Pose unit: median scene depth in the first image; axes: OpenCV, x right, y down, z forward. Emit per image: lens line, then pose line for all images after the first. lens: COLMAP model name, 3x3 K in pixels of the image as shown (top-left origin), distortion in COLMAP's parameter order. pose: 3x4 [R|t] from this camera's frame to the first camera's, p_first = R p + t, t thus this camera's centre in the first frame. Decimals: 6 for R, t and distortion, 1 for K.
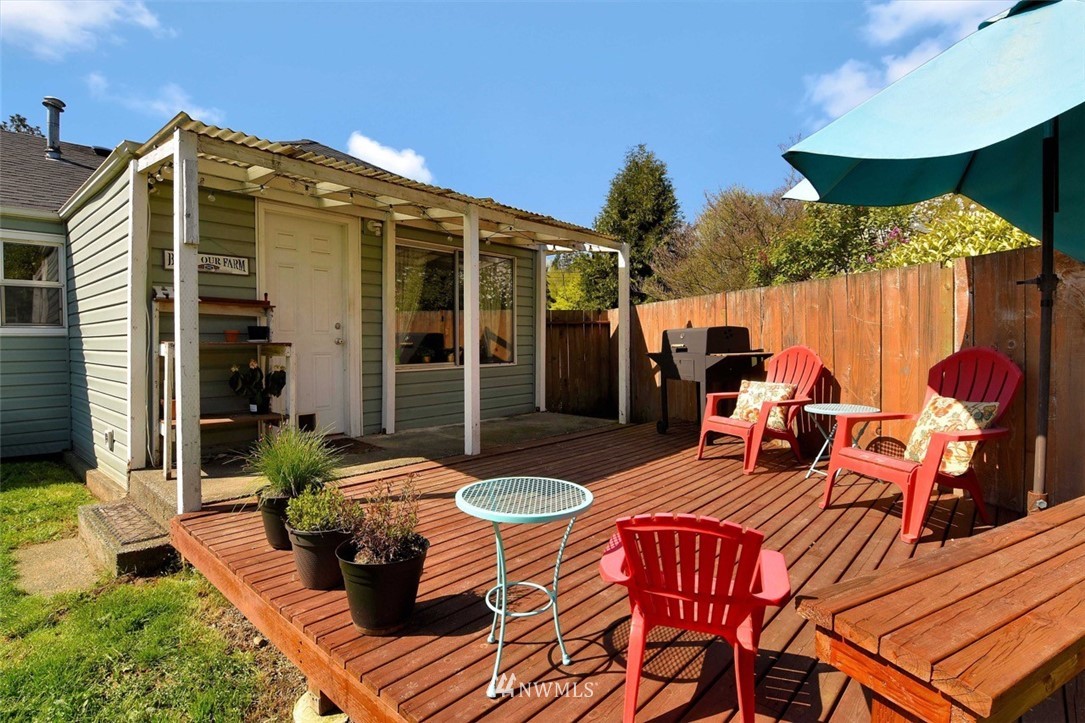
lens RADIAL K [[525.3, 0, 544.2], [0, 525.3, 353.0], [0, 0, 1]] dist [-0.001979, -0.018859]
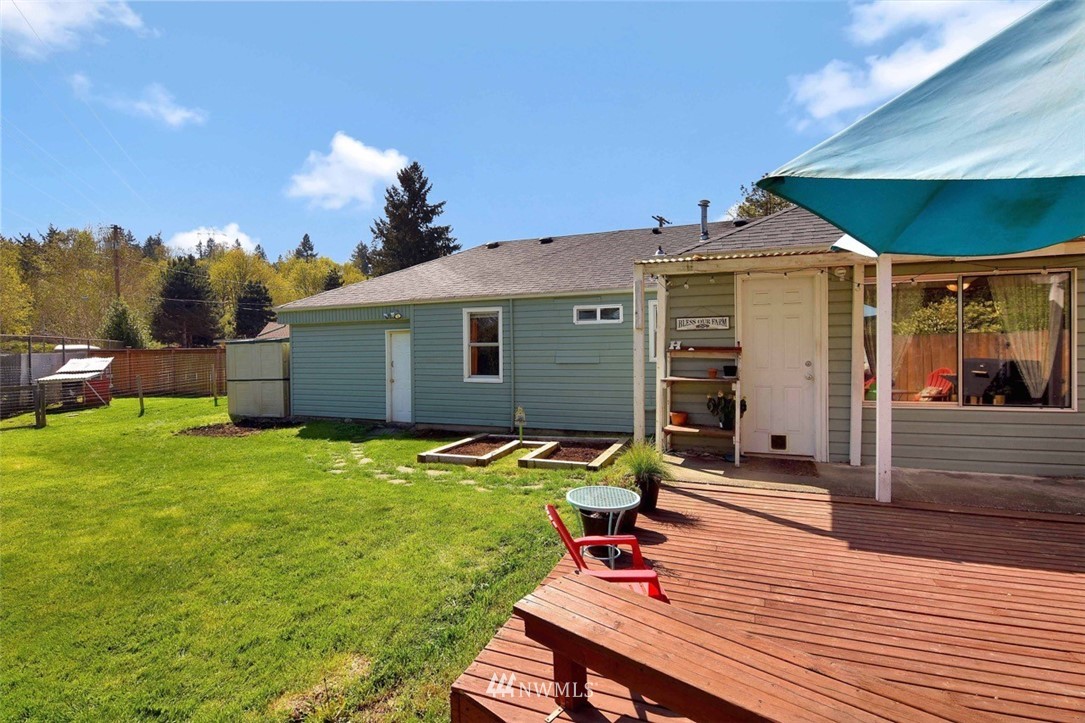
lens RADIAL K [[525.3, 0, 544.2], [0, 525.3, 353.0], [0, 0, 1]] dist [-0.001979, -0.018859]
pose [[0.343416, 0.010103, -0.939129, 0.493414], [-0.012704, 0.999901, 0.006112, -0.073851], [0.939098, 0.009831, 0.343510, 0.049553]]
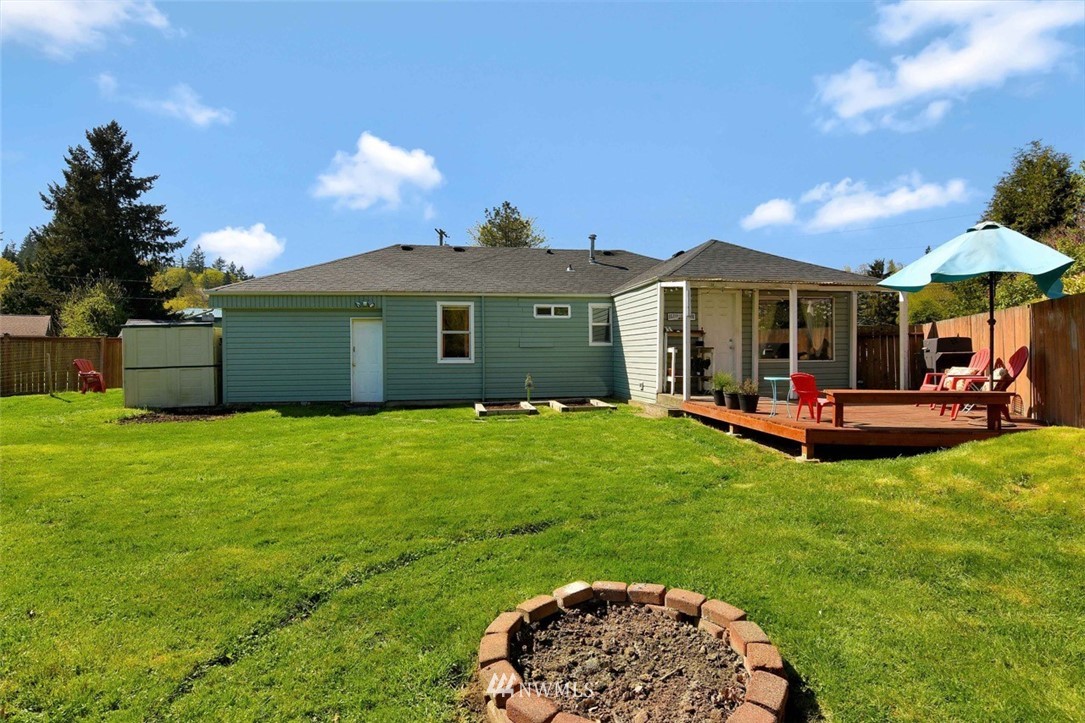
lens RADIAL K [[525.3, 0, 544.2], [0, 525.3, 353.0], [0, 0, 1]] dist [-0.001979, -0.018859]
pose [[0.771453, -0.001614, -0.636284, 0.387233], [-0.012613, 0.999761, -0.017829, 0.049026], [0.636161, 0.021780, 0.771249, -1.147904]]
